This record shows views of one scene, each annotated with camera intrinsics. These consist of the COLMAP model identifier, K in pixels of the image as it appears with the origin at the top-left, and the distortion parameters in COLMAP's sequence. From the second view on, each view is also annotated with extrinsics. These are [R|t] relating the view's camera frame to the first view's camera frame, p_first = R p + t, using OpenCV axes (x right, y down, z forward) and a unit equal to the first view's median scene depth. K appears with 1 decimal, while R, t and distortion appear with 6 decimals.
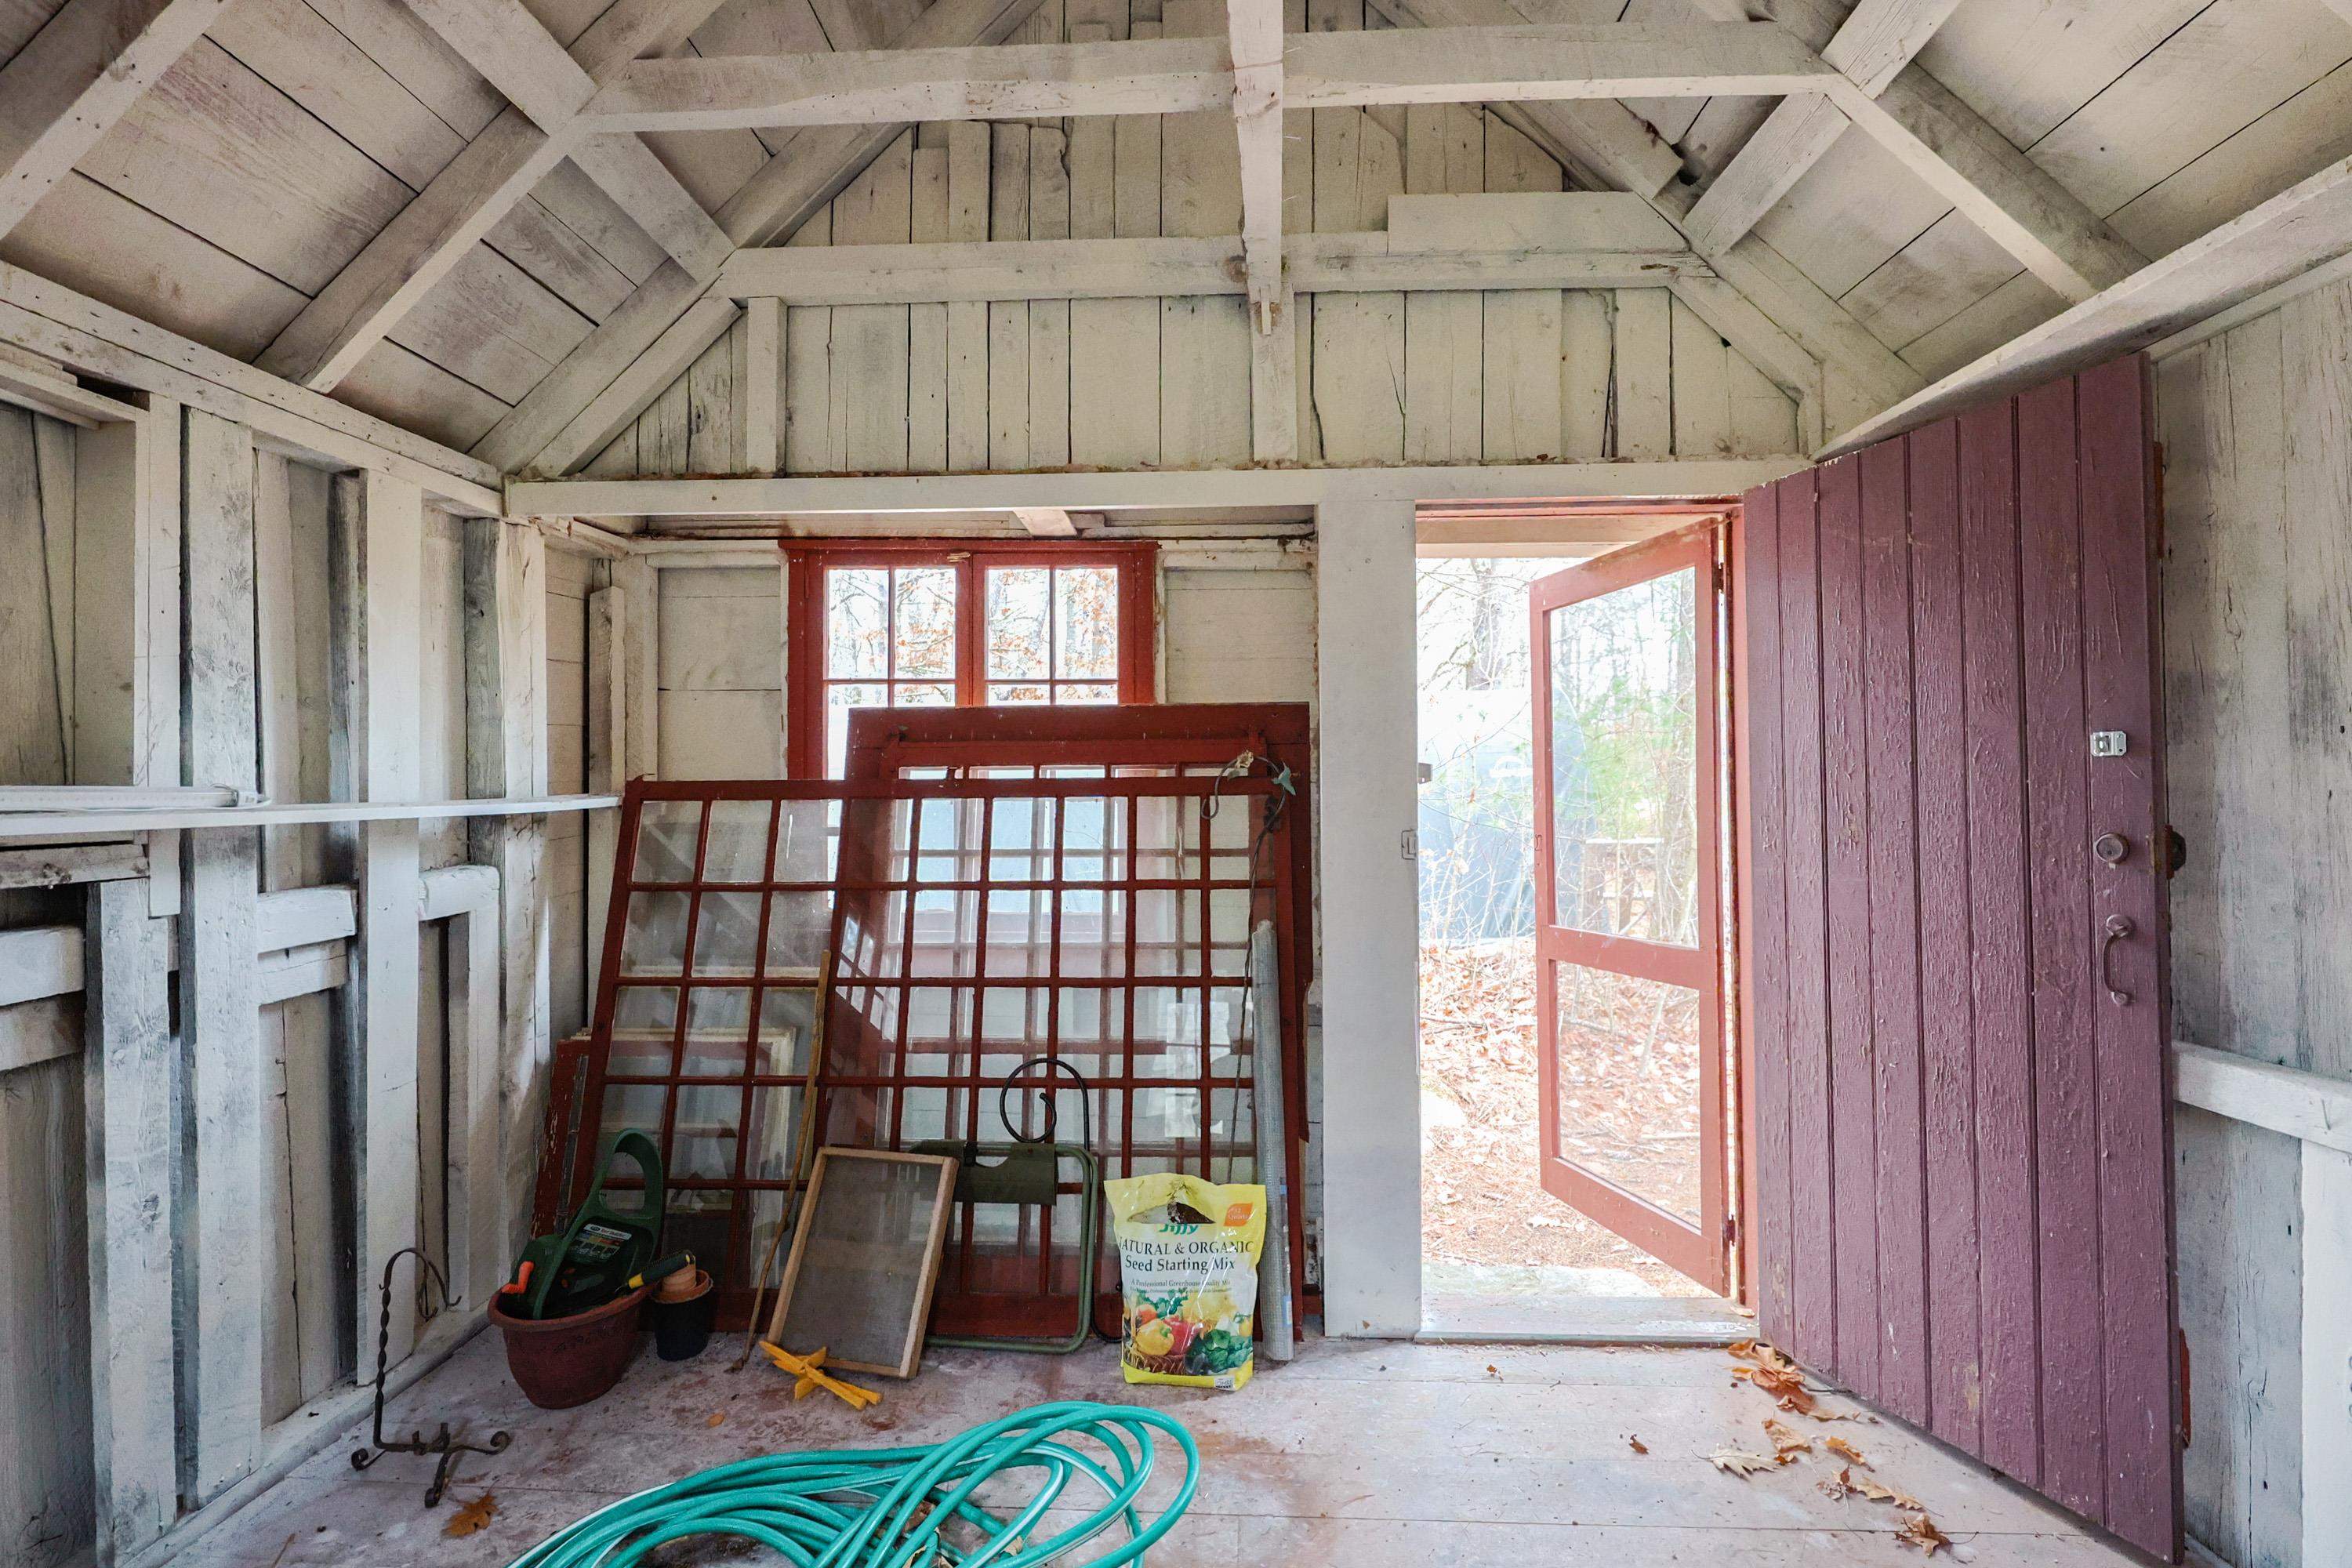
lens RADIAL K [[1018.0, 0, 1177.3], [0, 1018.0, 778.1], [0, 0, 1]] dist [-0.000167, 0.000381]
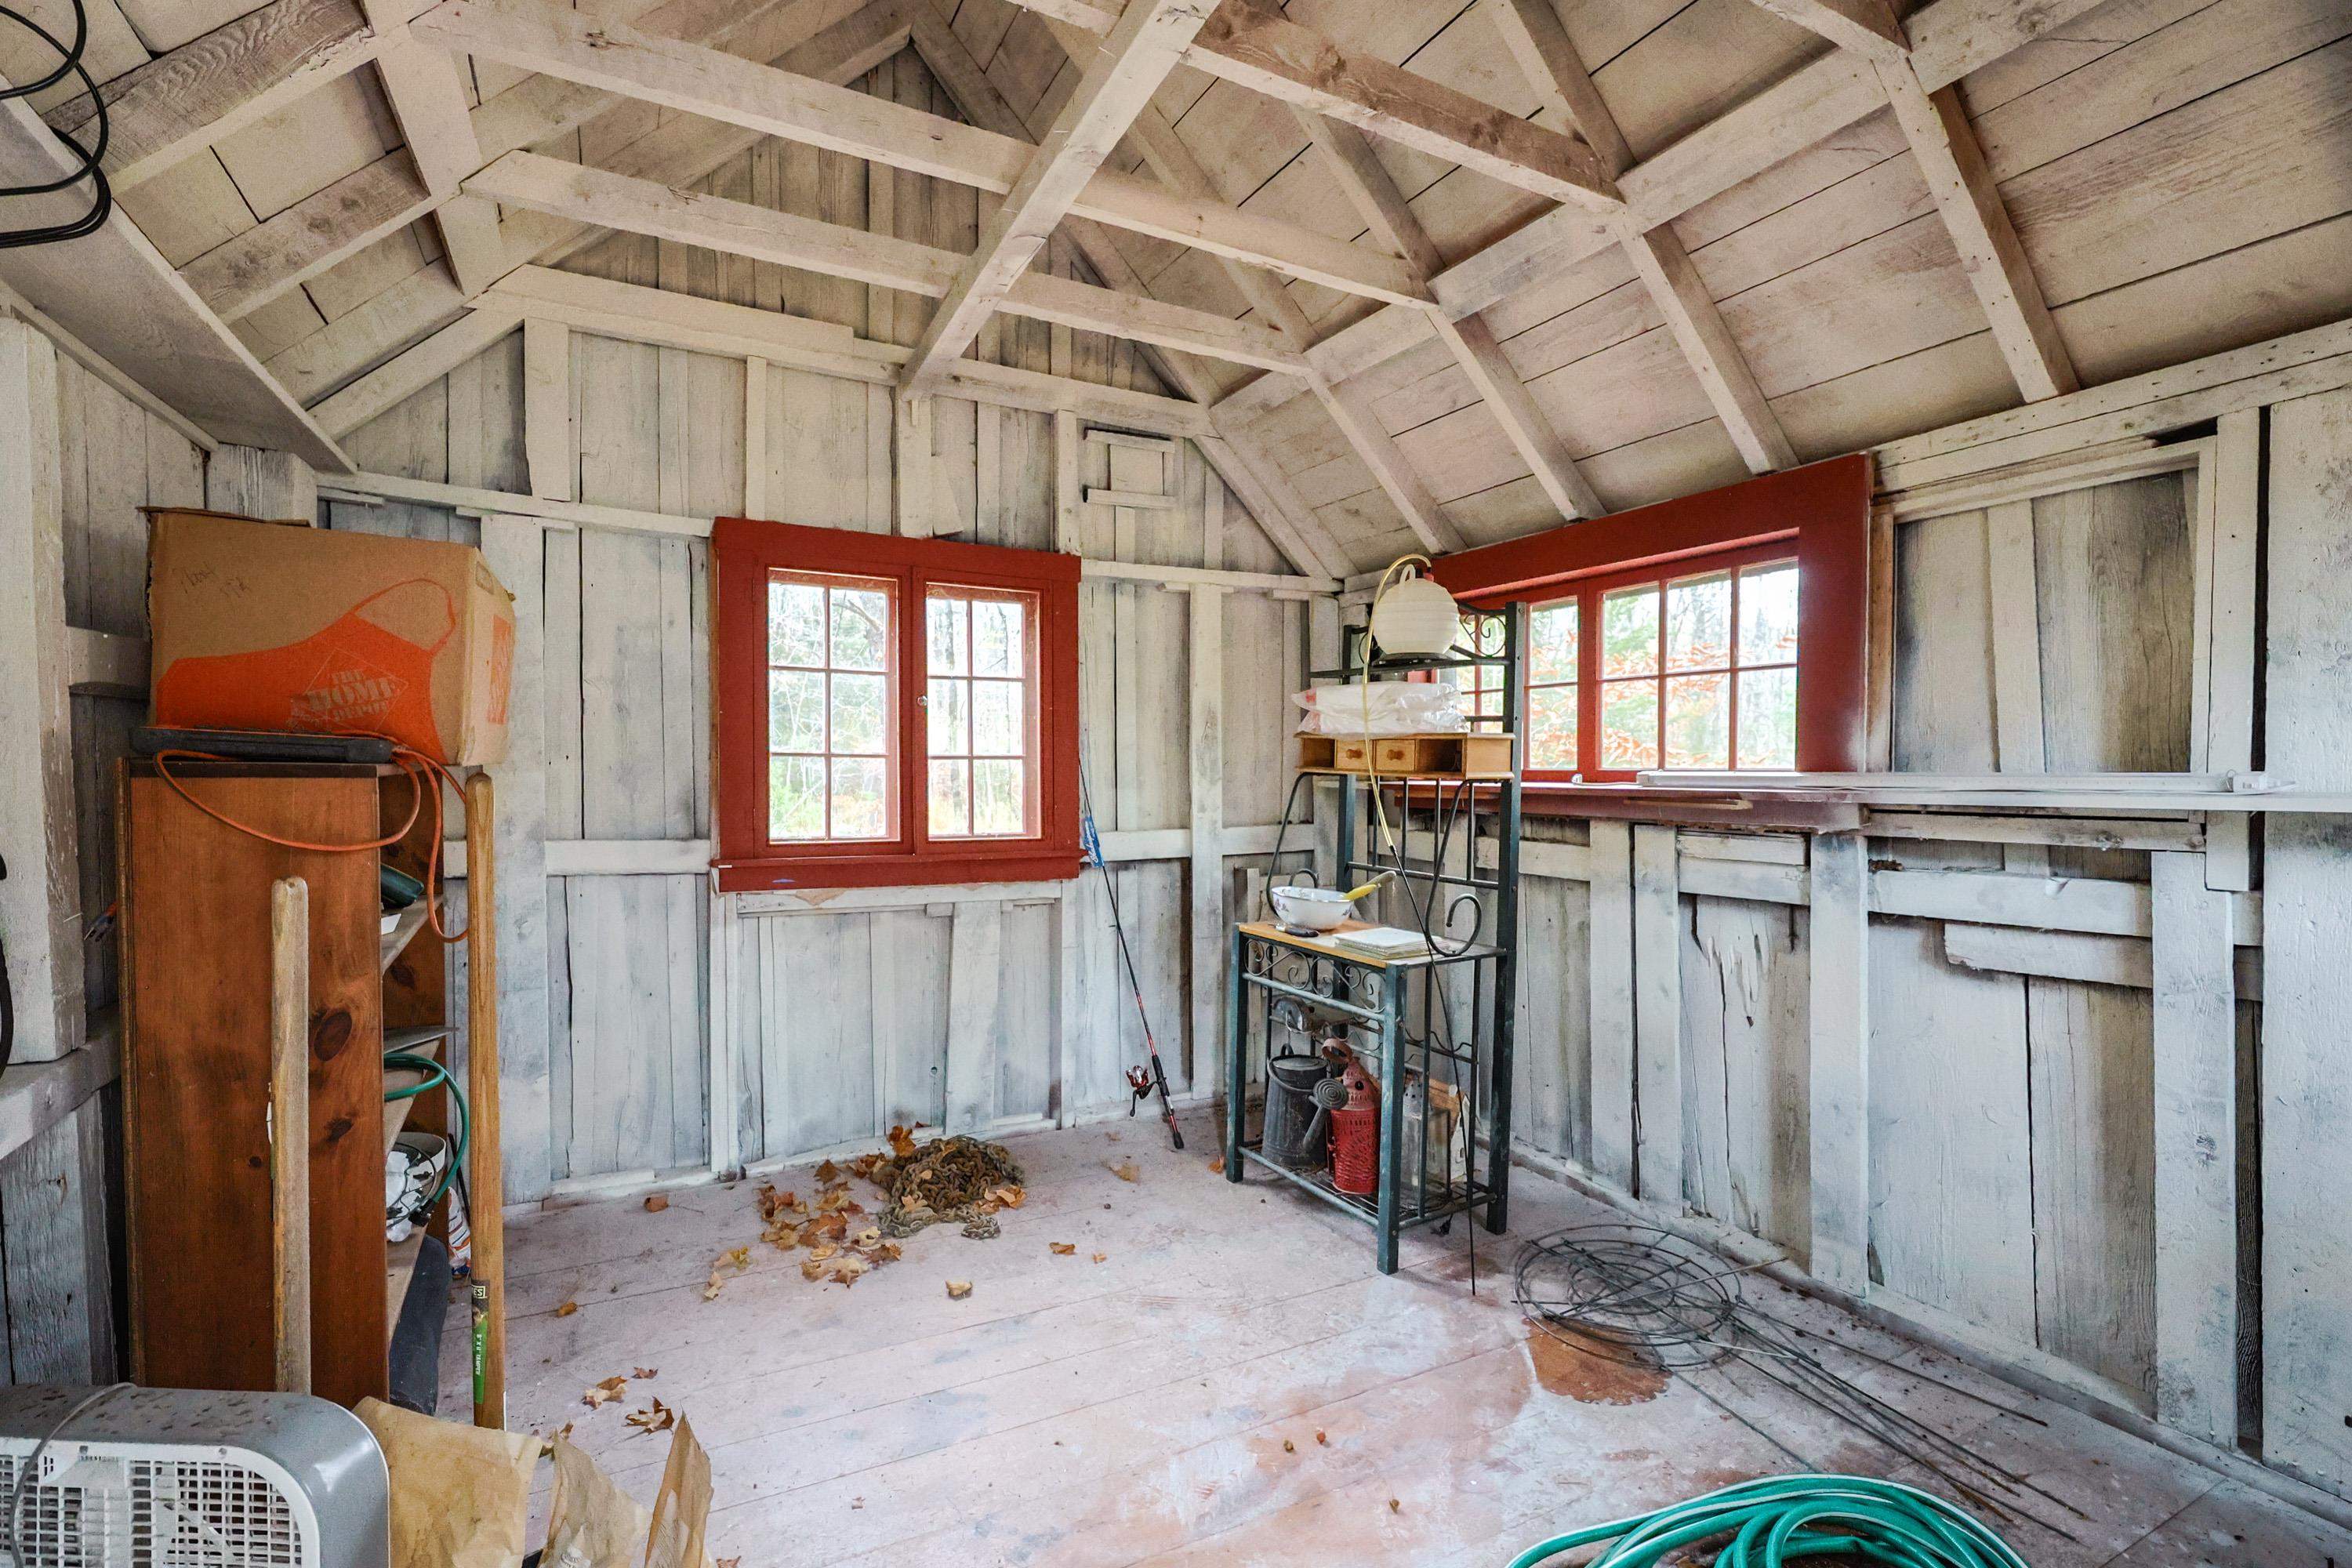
lens RADIAL K [[1018.0, 0, 1177.3], [0, 1018.0, 778.1], [0, 0, 1]] dist [-0.000167, 0.000381]
pose [[-0.855321, 0.005465, -0.518069, 0.546538], [0.012134, 0.999881, -0.009485, 0.011637], [0.517956, -0.014399, -0.855286, 1.378379]]
